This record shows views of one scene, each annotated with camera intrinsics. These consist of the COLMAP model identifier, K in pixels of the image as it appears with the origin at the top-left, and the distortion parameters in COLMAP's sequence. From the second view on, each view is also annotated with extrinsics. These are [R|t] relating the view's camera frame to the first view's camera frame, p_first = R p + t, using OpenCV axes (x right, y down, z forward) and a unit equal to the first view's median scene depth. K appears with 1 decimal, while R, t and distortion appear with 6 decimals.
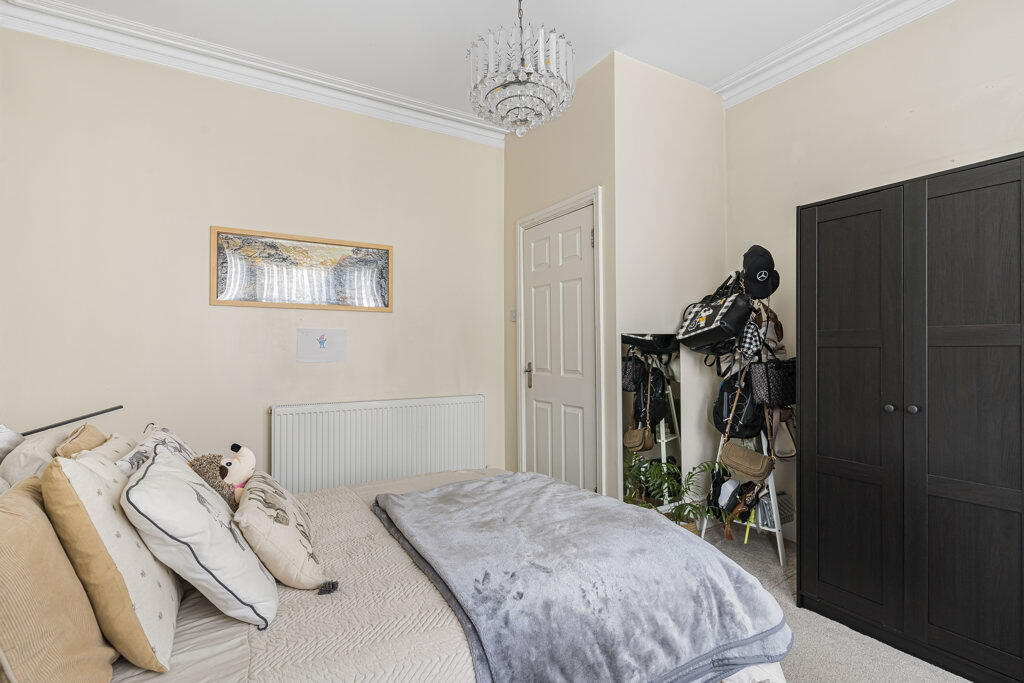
lens RADIAL K [[495.8, 0, 511.6], [0, 495.8, 347.8], [0, 0, 1]] dist [0.000637, -0.000514]
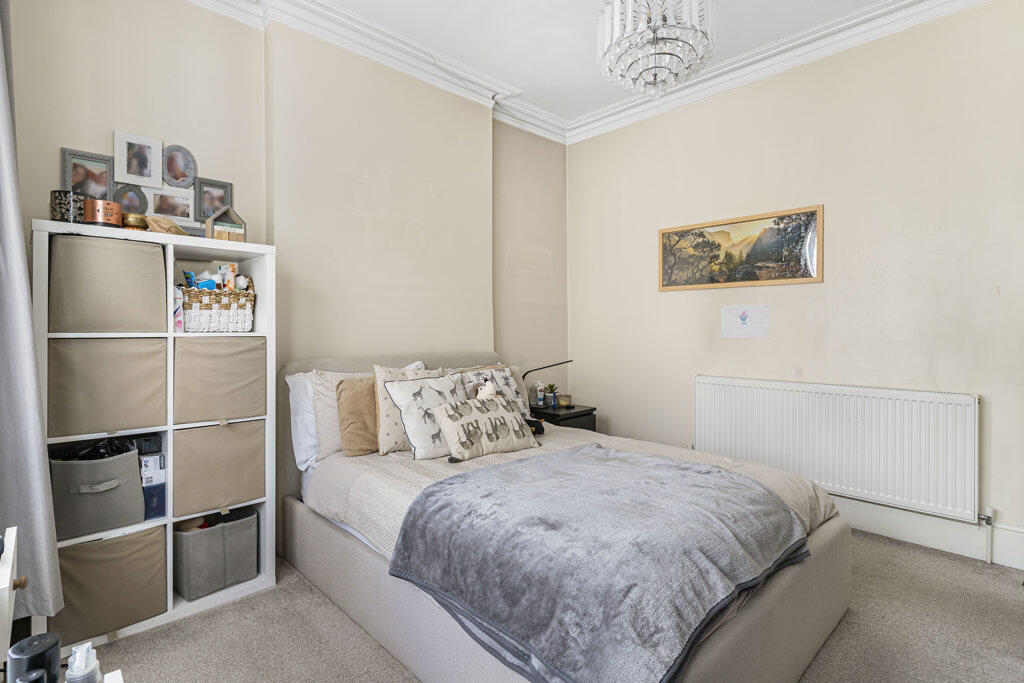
lens RADIAL K [[510.7, 0, 516.3], [0, 510.7, 332.9], [0, 0, 1]] dist [-0.002311, -0.001981]
pose [[0.210032, 0.011426, -0.977628, 0.617451], [0.003412, 0.999917, 0.012419, 0.003910], [0.977689, -0.005944, 0.209975, 0.359762]]
